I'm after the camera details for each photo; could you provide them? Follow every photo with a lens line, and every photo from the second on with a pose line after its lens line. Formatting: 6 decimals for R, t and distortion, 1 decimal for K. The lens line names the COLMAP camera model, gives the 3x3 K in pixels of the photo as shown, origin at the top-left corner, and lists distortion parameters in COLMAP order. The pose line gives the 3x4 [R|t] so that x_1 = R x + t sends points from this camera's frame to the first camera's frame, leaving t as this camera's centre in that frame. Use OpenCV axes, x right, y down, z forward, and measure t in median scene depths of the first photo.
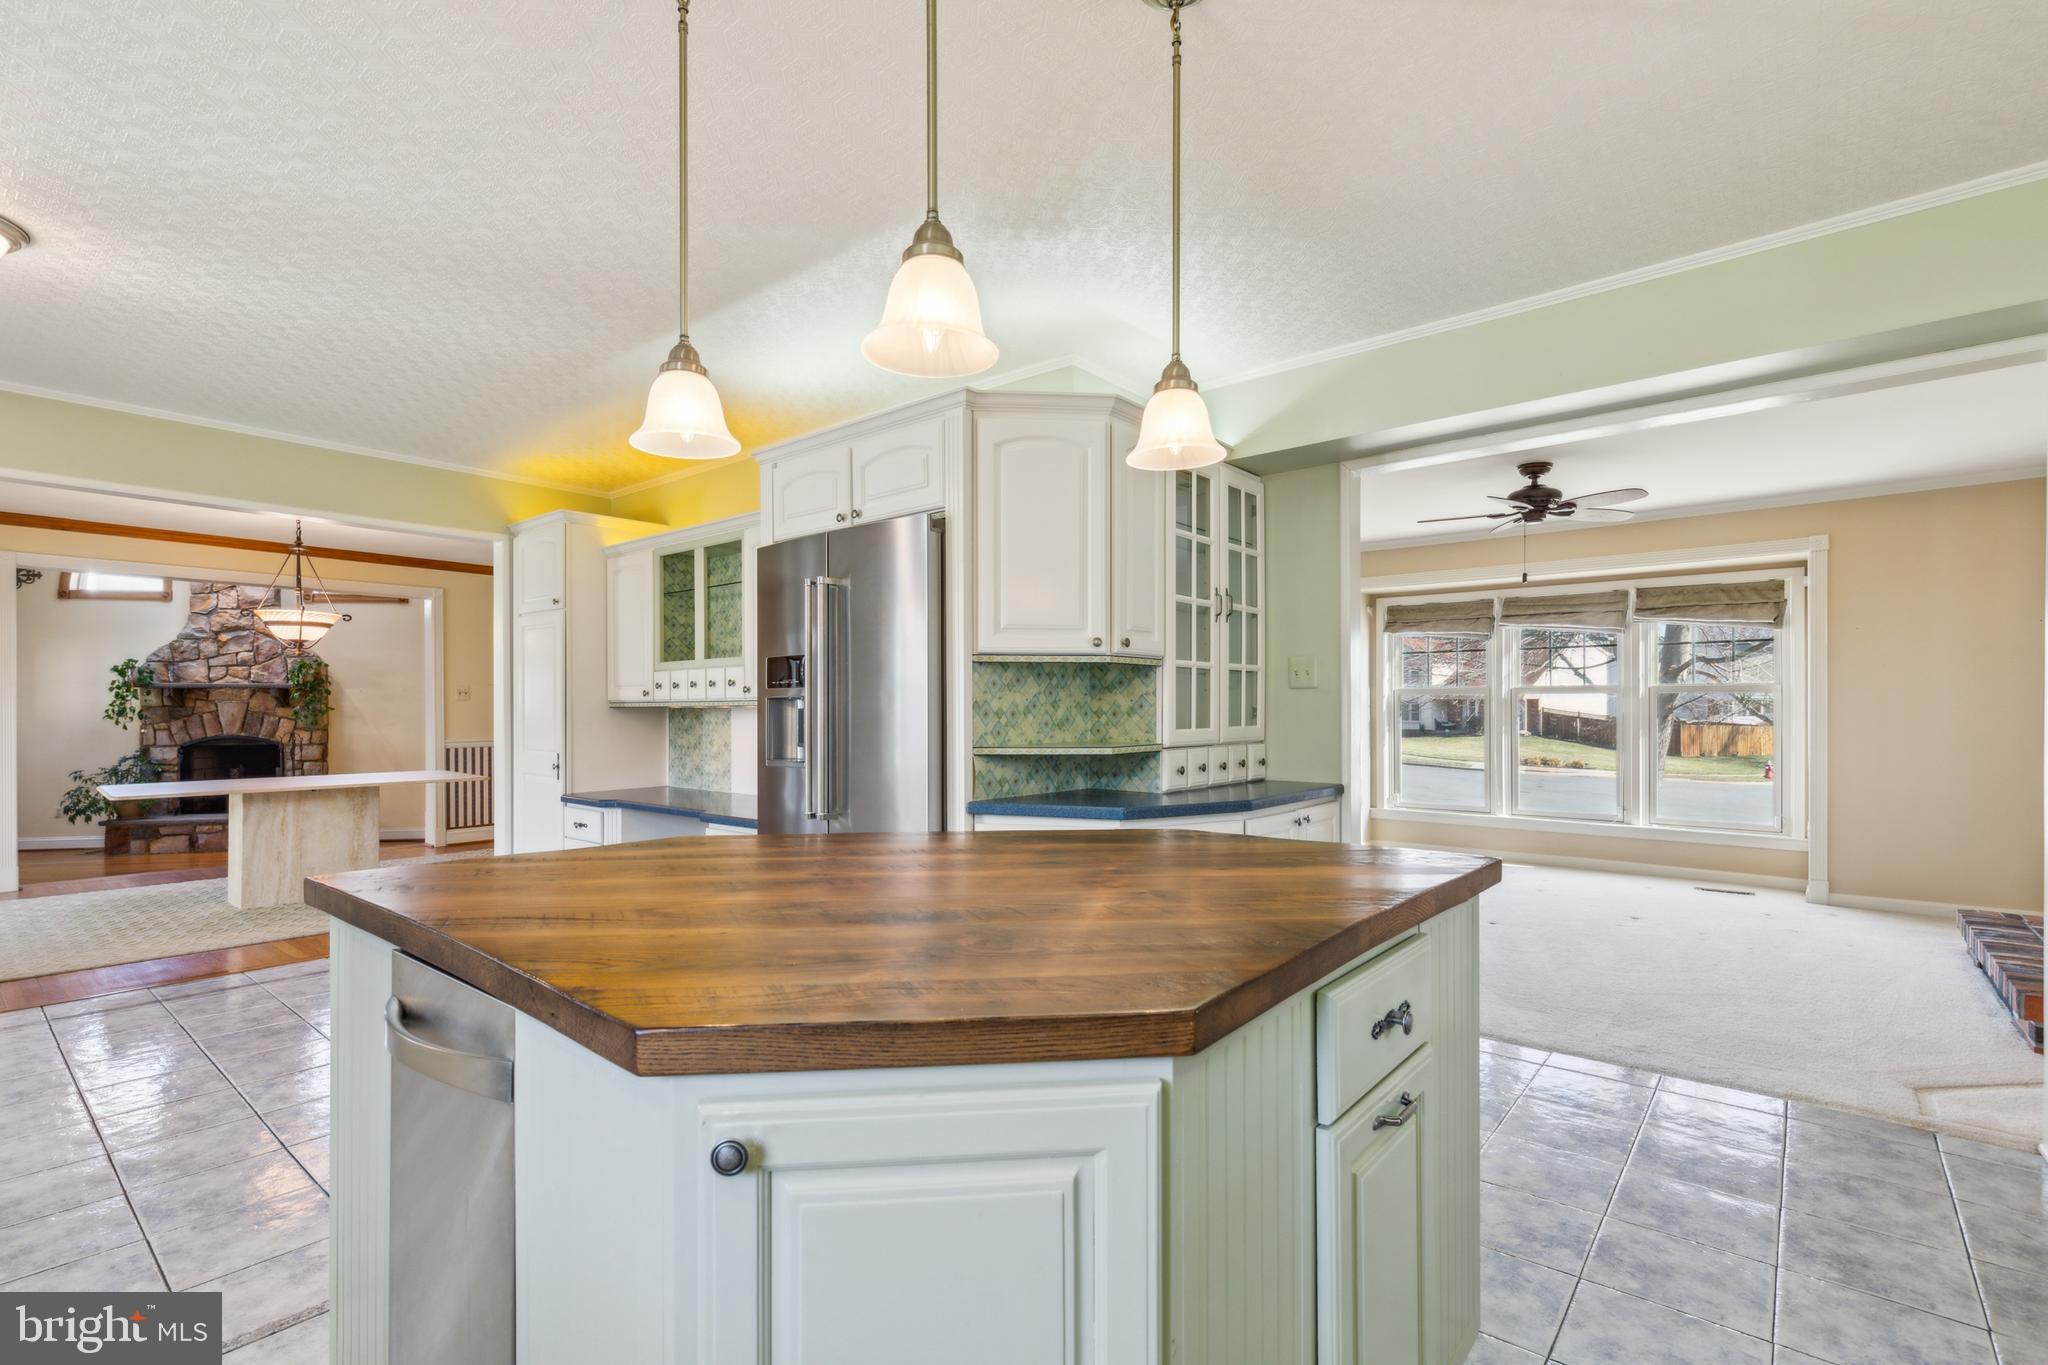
lens RADIAL K [[924.9, 0, 1016.9], [0, 924.9, 704.3], [0, 0, 1]] dist [0.001930, 0.000713]
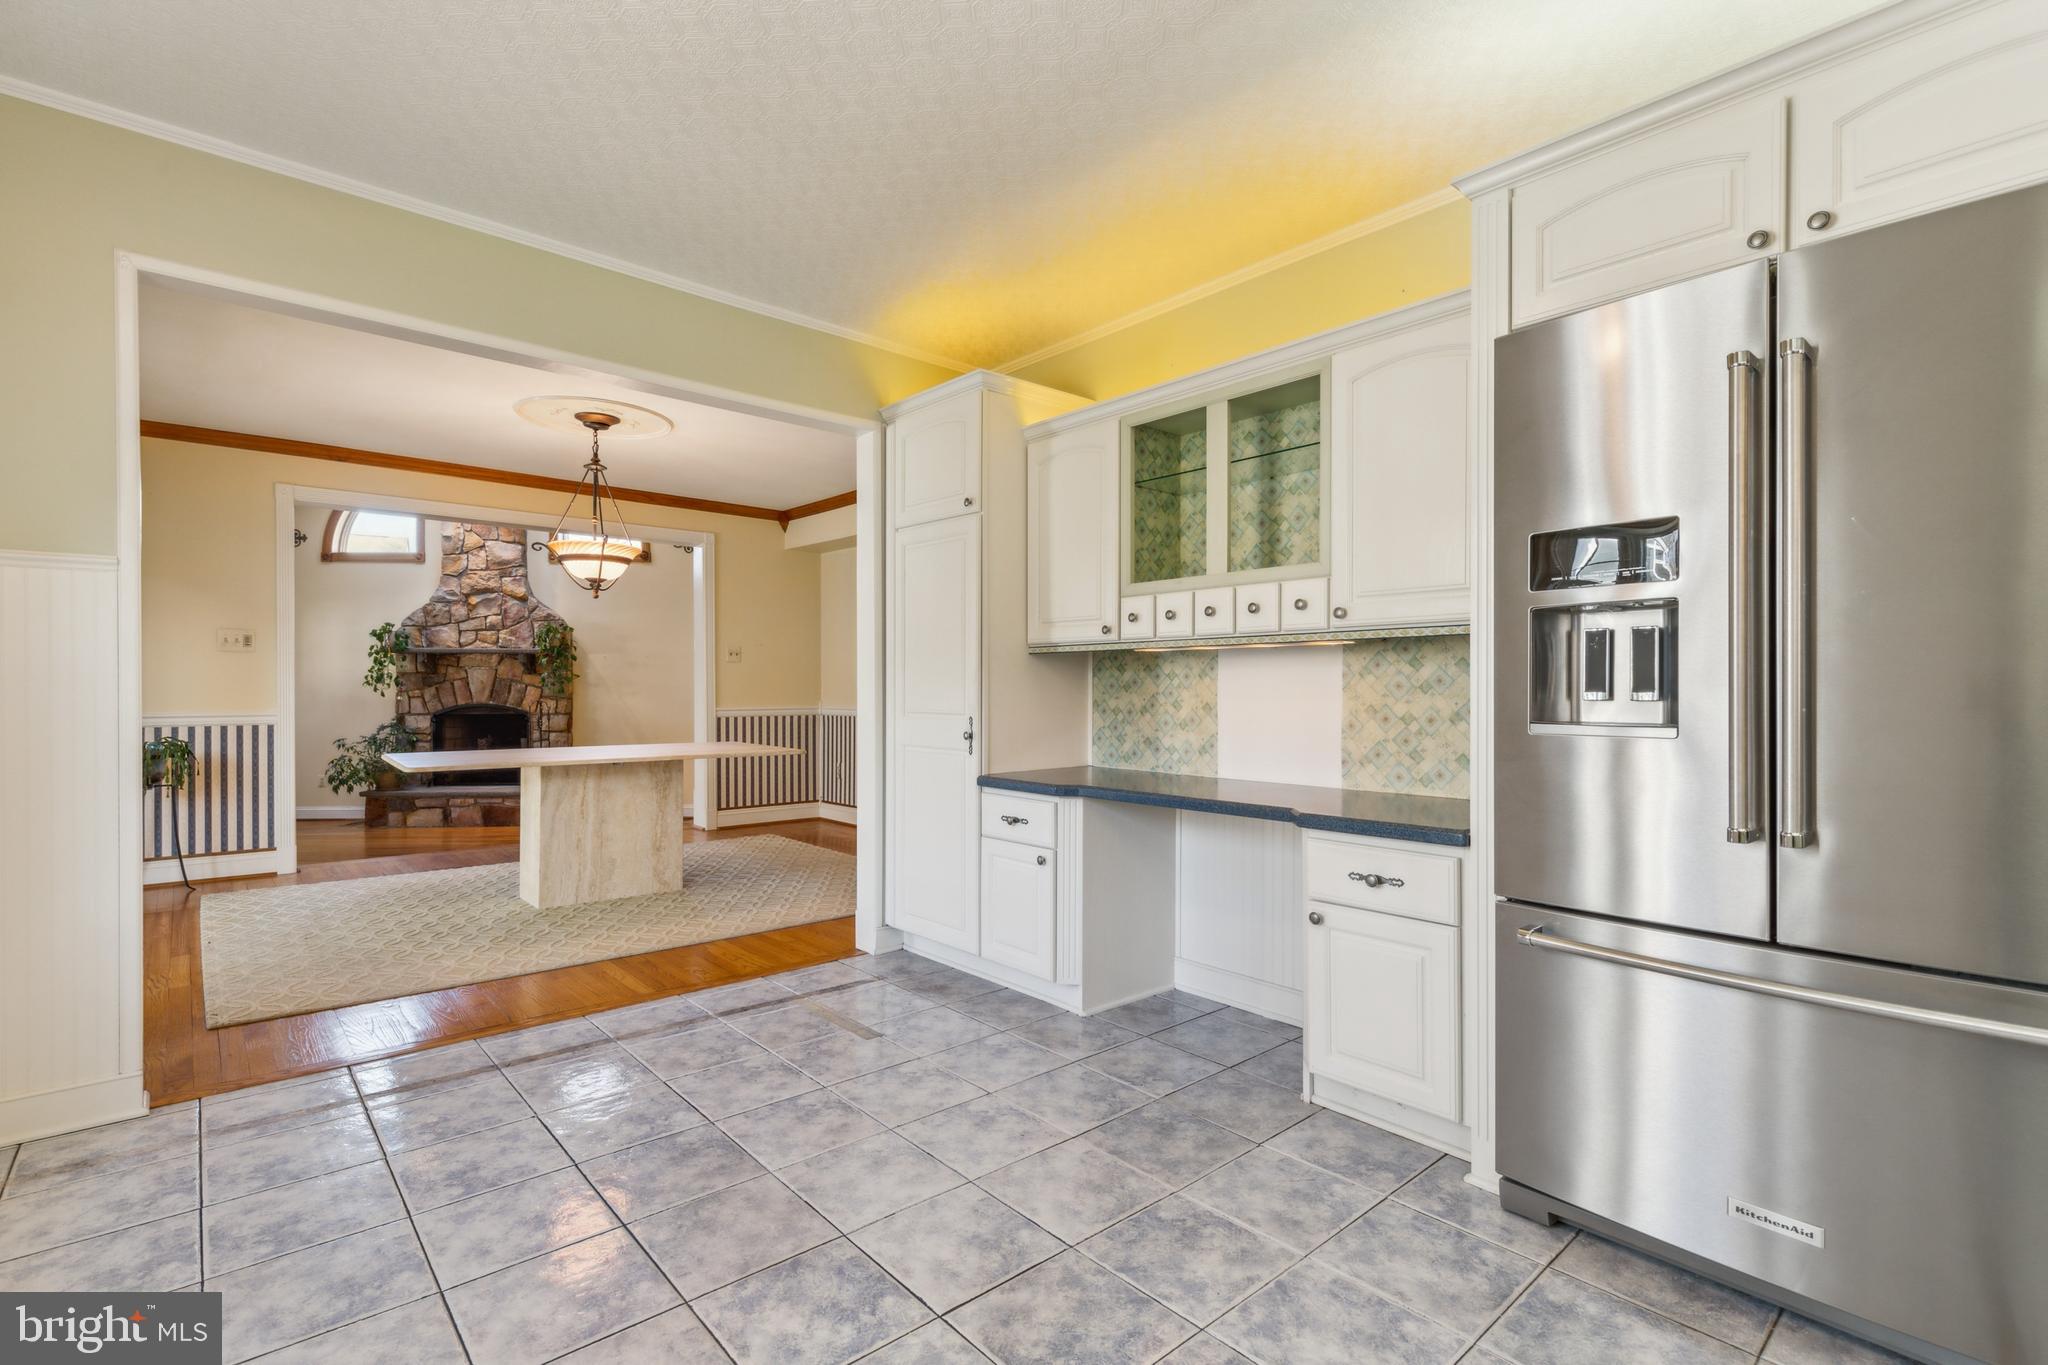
lens RADIAL K [[949.8, 0, 1031.3], [0, 949.8, 690.1], [0, 0, 1]] dist [-0.000912, -0.000150]
pose [[0.988821, 0.004229, -0.149045, -0.151866], [-0.003355, 0.999976, 0.006112, 0.012318], [0.149067, -0.005544, 0.988812, 0.128438]]
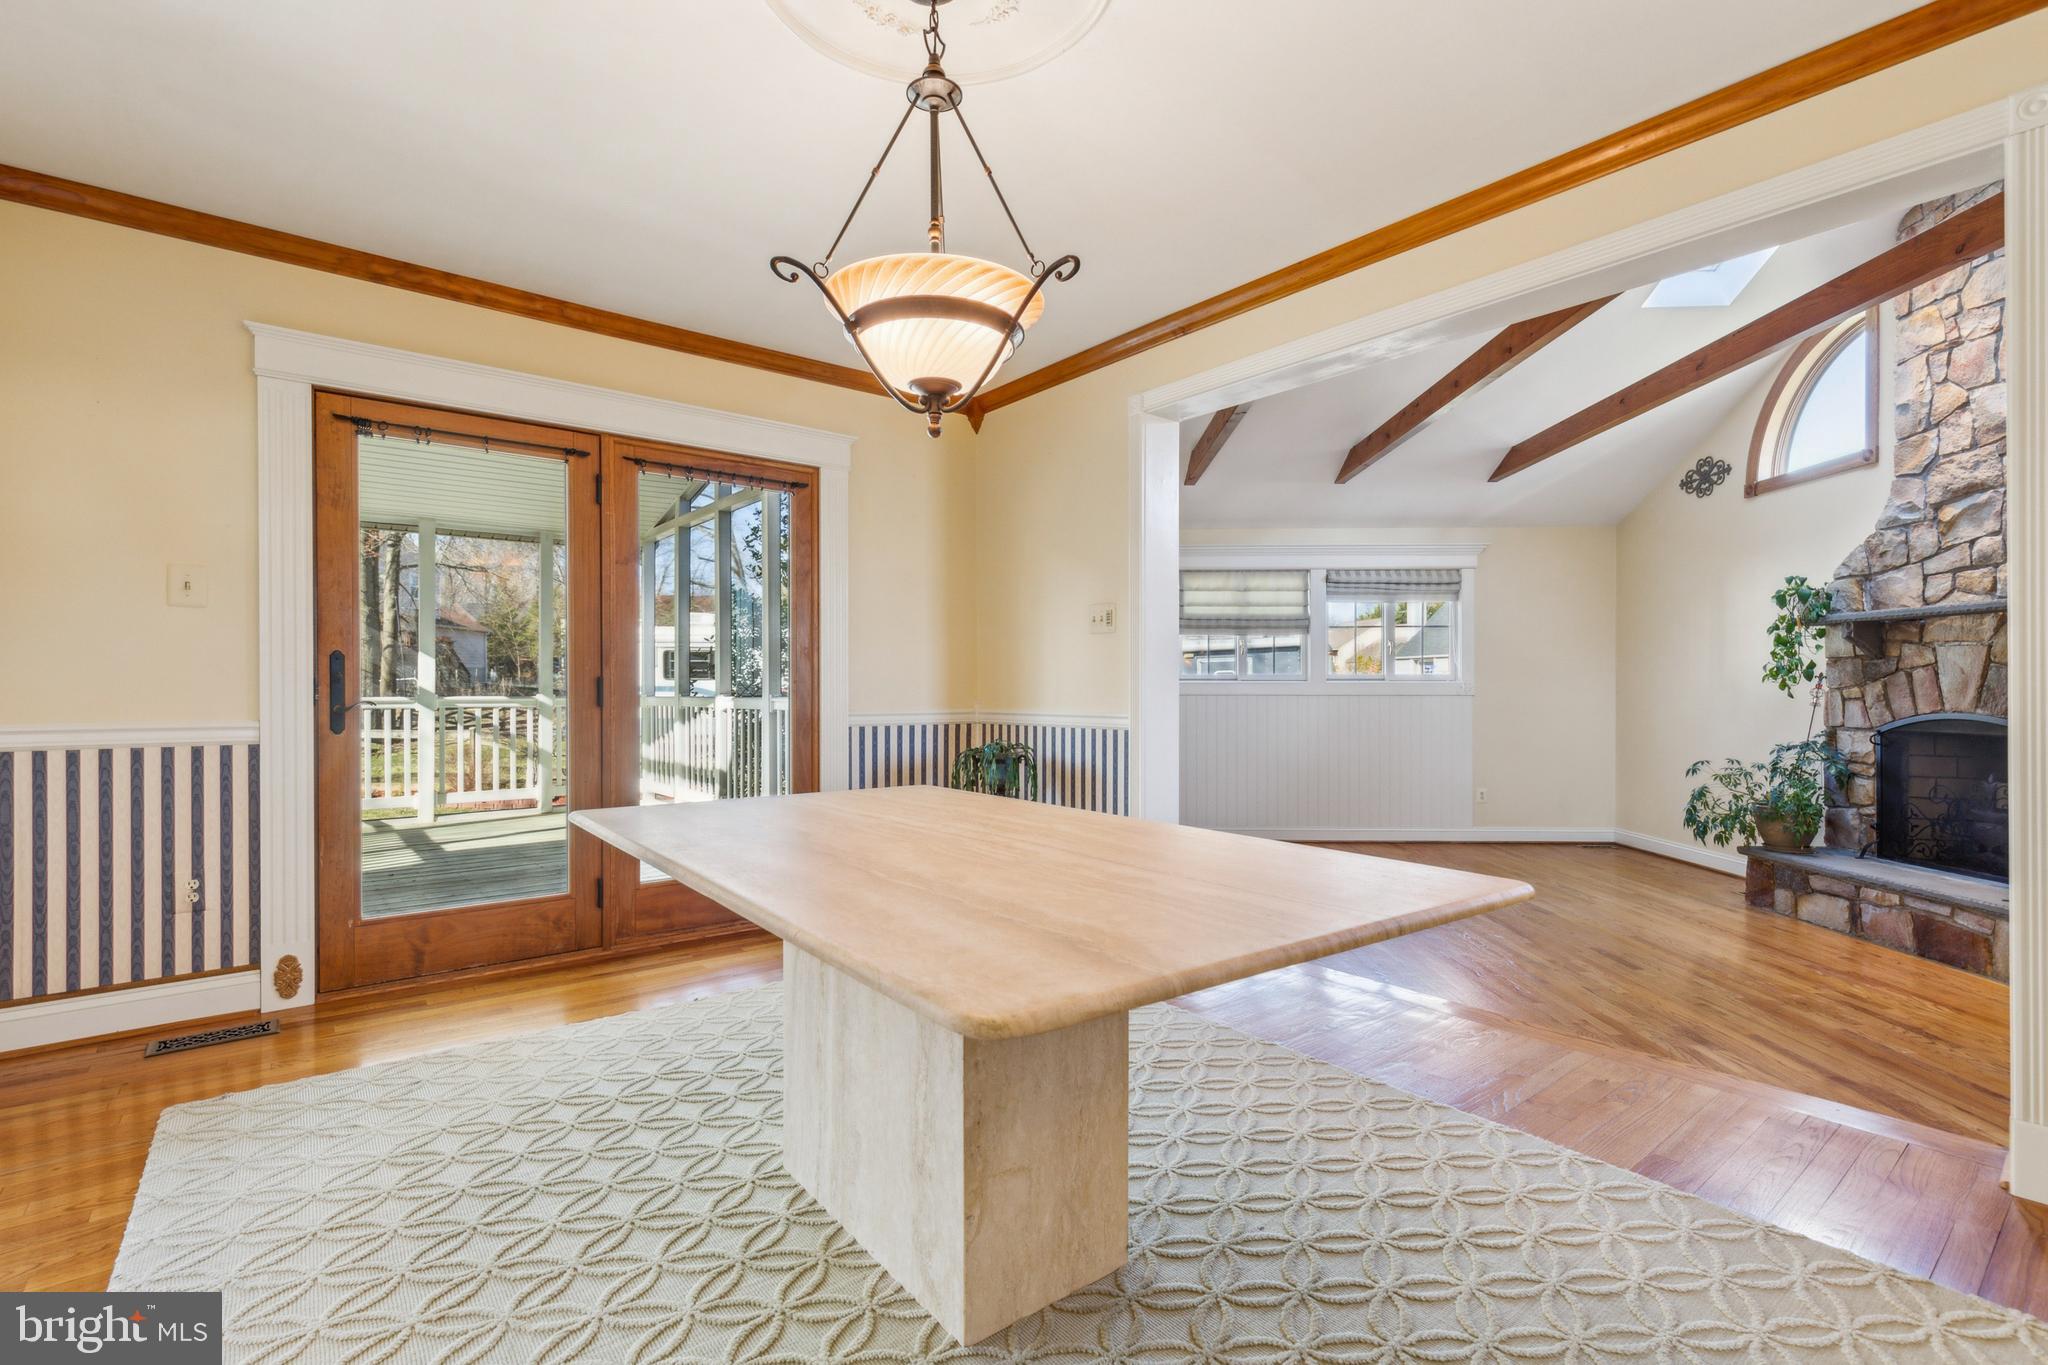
lens RADIAL K [[955.5, 0, 1024.0], [0, 955.5, 682.5], [0, 0, 1]] dist [0.015397, 0.000313]
pose [[-0.198888, -0.004854, -0.980010, -0.264297], [-0.006471, 0.999972, -0.003639, 0.023316], [0.980001, 0.005618, -0.198914, 0.644279]]
